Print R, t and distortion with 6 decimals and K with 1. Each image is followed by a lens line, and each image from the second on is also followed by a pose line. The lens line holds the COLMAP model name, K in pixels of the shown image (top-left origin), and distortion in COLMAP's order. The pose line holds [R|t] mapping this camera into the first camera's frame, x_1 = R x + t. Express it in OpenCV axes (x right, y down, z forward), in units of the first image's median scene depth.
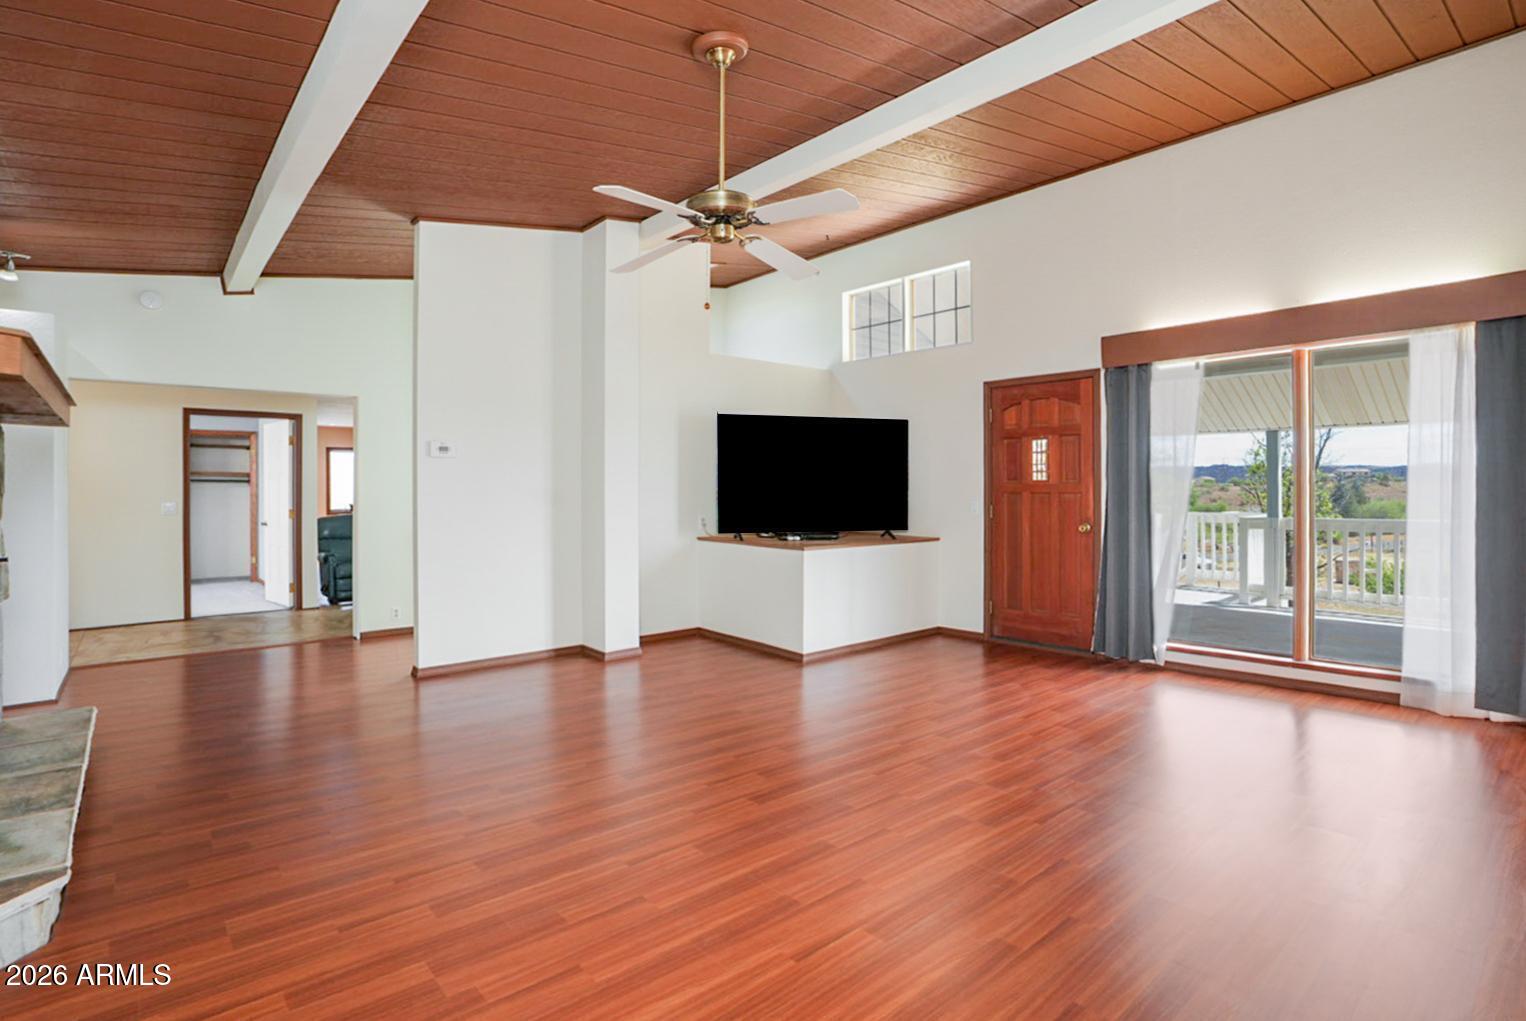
lens RADIAL K [[752.6, 0, 827.6], [0, 752.6, 492.2], [0, 0, 1]] dist [-0.063372, 0.020581]
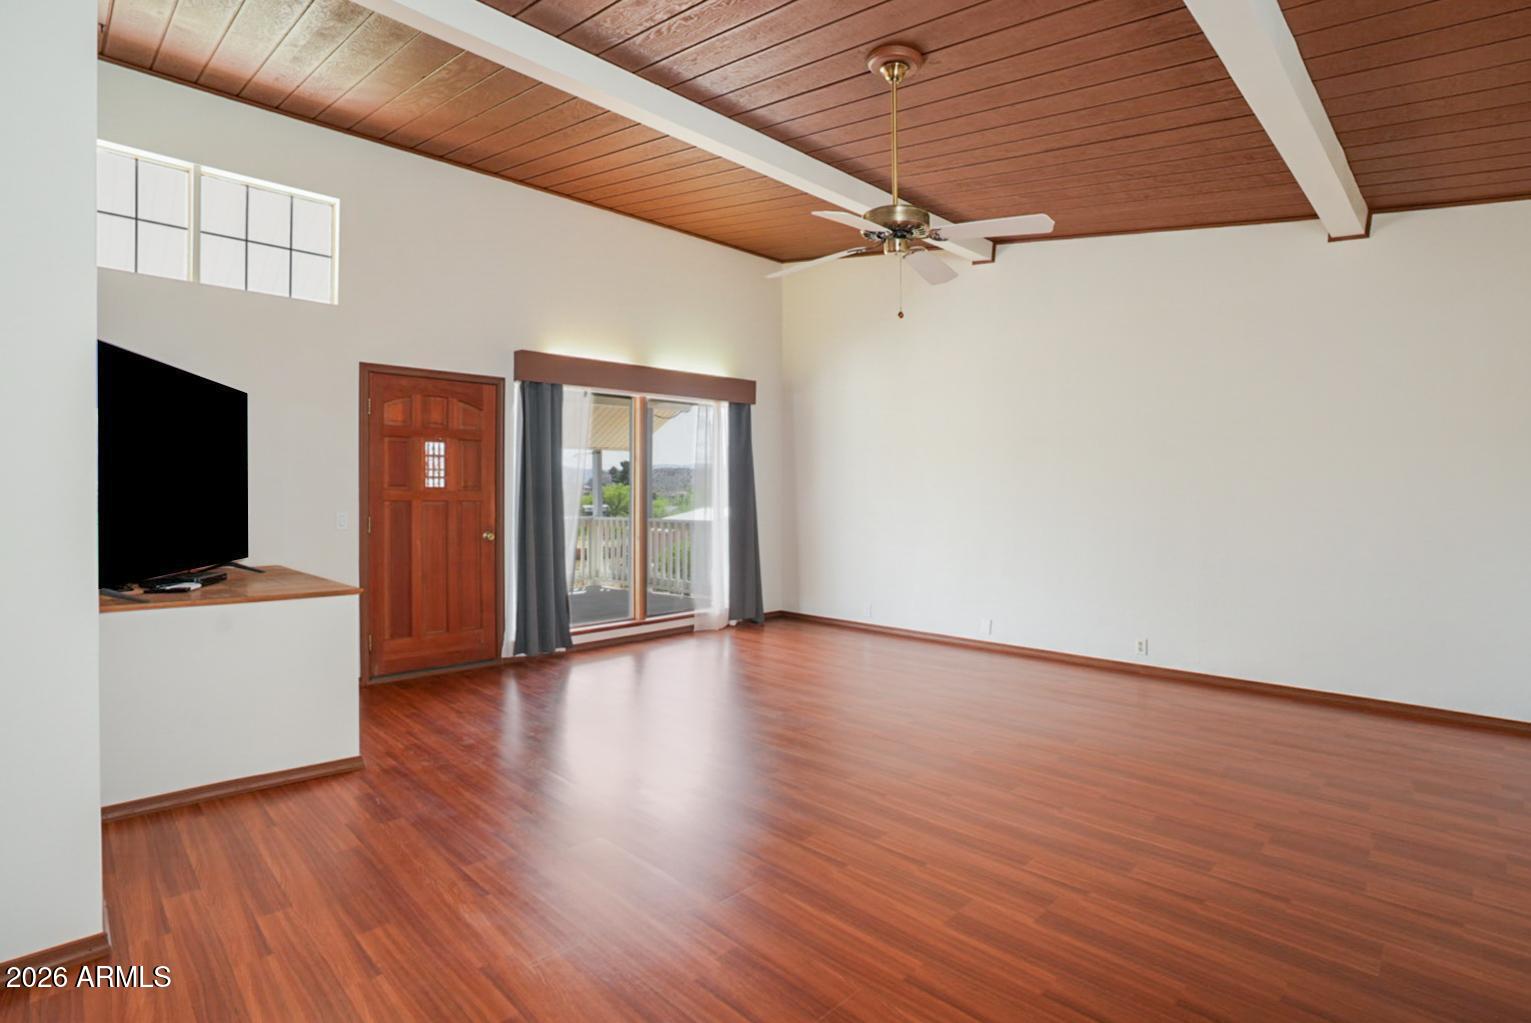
lens RADIAL K [[765.2, 0, 714.2], [0, 765.2, 517.2], [0, 0, 1]] dist [-0.086690, 0.032513]
pose [[0.010389, -0.027755, 0.999561, -0.647618], [0.003309, 0.999610, 0.027722, -0.004025], [-0.999941, 0.003020, 0.010476, 0.681044]]
